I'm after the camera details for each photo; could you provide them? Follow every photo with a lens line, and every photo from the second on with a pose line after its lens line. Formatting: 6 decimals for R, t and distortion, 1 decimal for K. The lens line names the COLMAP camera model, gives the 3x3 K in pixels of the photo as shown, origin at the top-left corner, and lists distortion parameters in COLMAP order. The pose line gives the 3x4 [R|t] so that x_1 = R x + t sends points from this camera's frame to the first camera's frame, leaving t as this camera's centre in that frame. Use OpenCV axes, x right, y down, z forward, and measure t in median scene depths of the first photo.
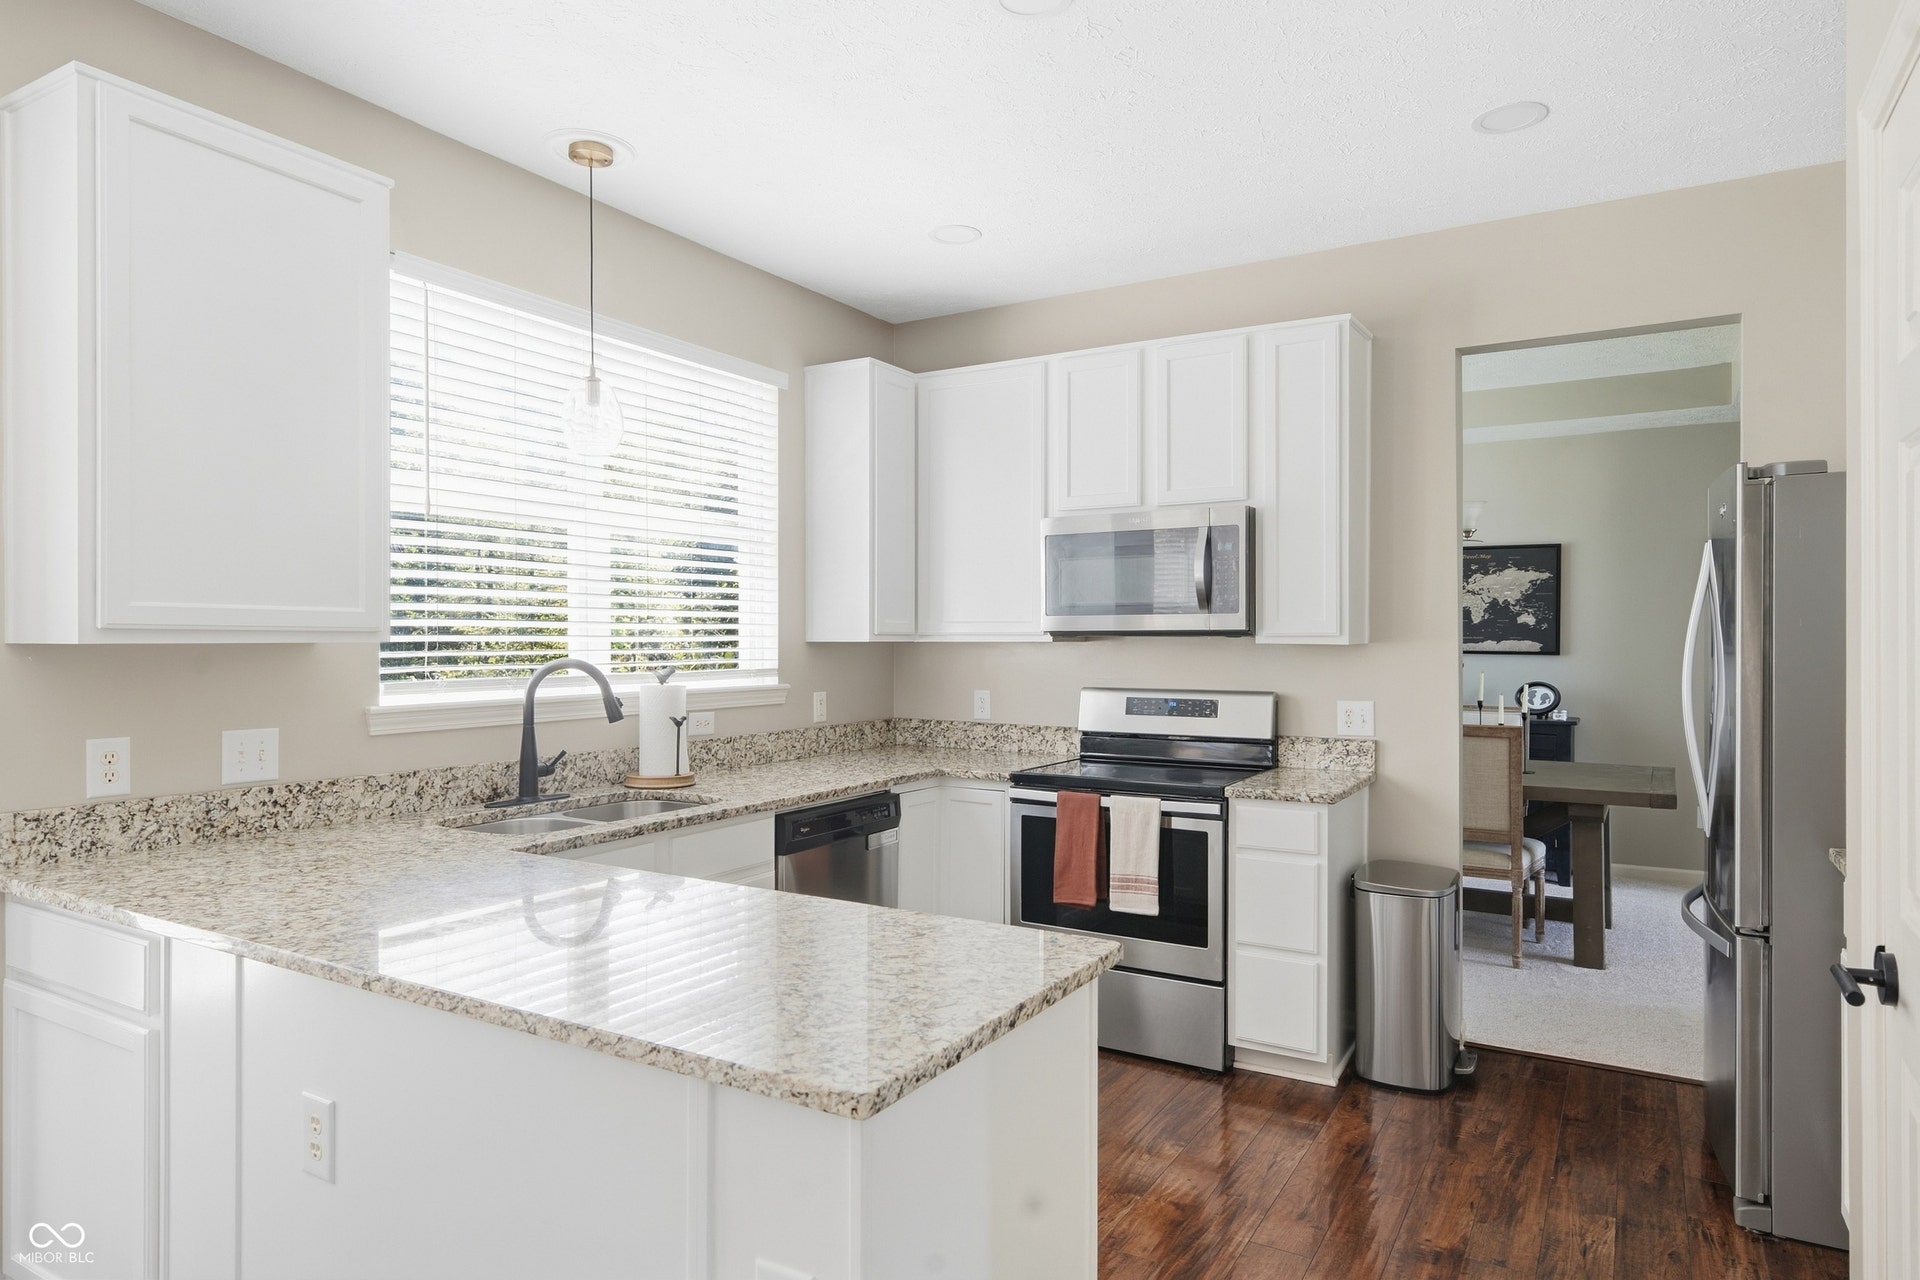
lens RADIAL K [[1129.2, 0, 960.0], [0, 1129.2, 640.0], [0, 0, 1]] dist [-0.000246, -0.000306]
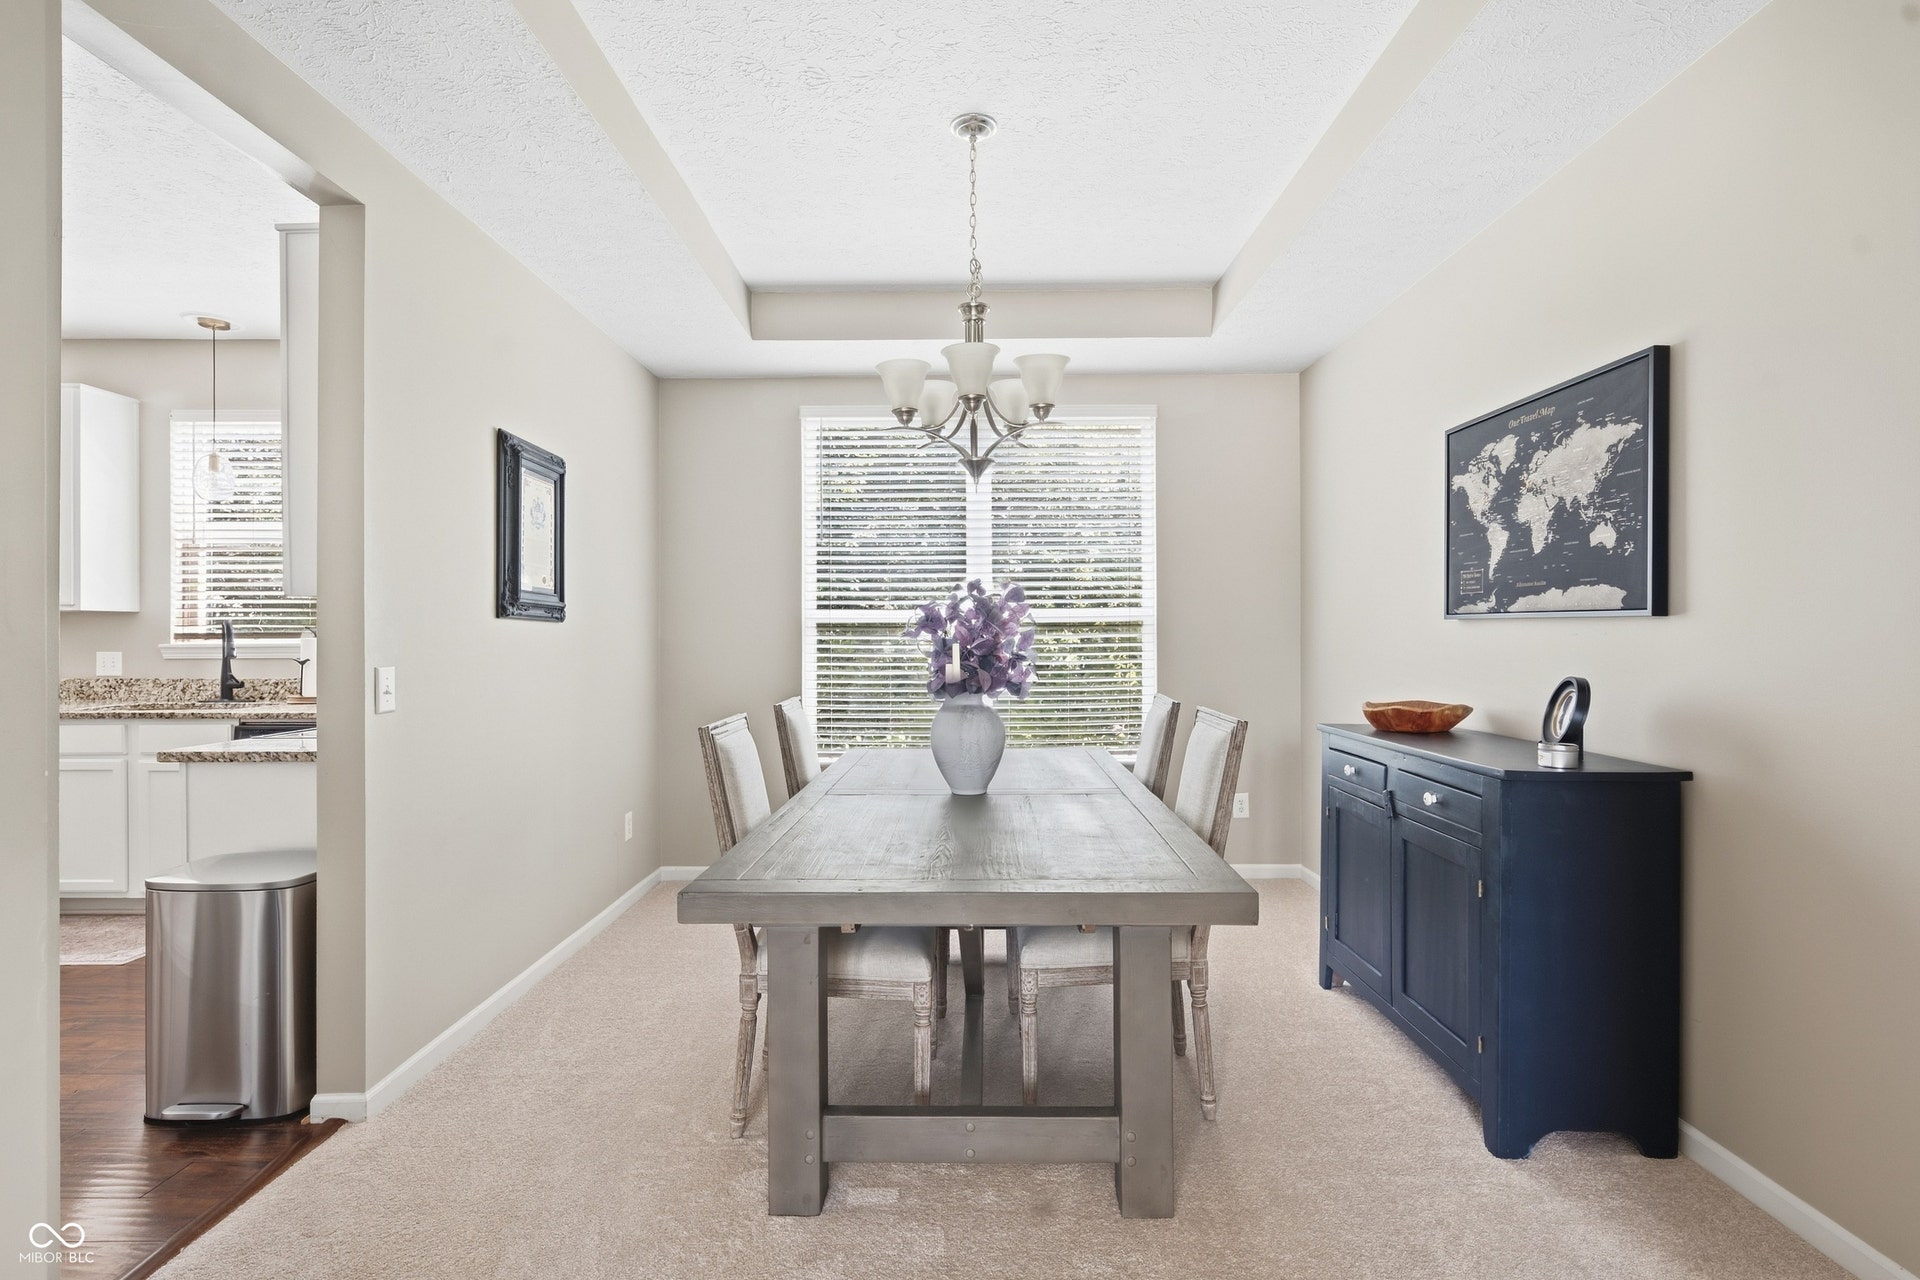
lens RADIAL K [[894.5, 0, 952.7], [0, 894.5, 636.6], [0, 0, 1]] dist [-0.000201, -0.000832]
pose [[0.514317, 0.002167, -0.857598, 0.673251], [0.002851, 0.999987, 0.004237, 0.018819], [0.857596, -0.004624, 0.514304, 0.604494]]
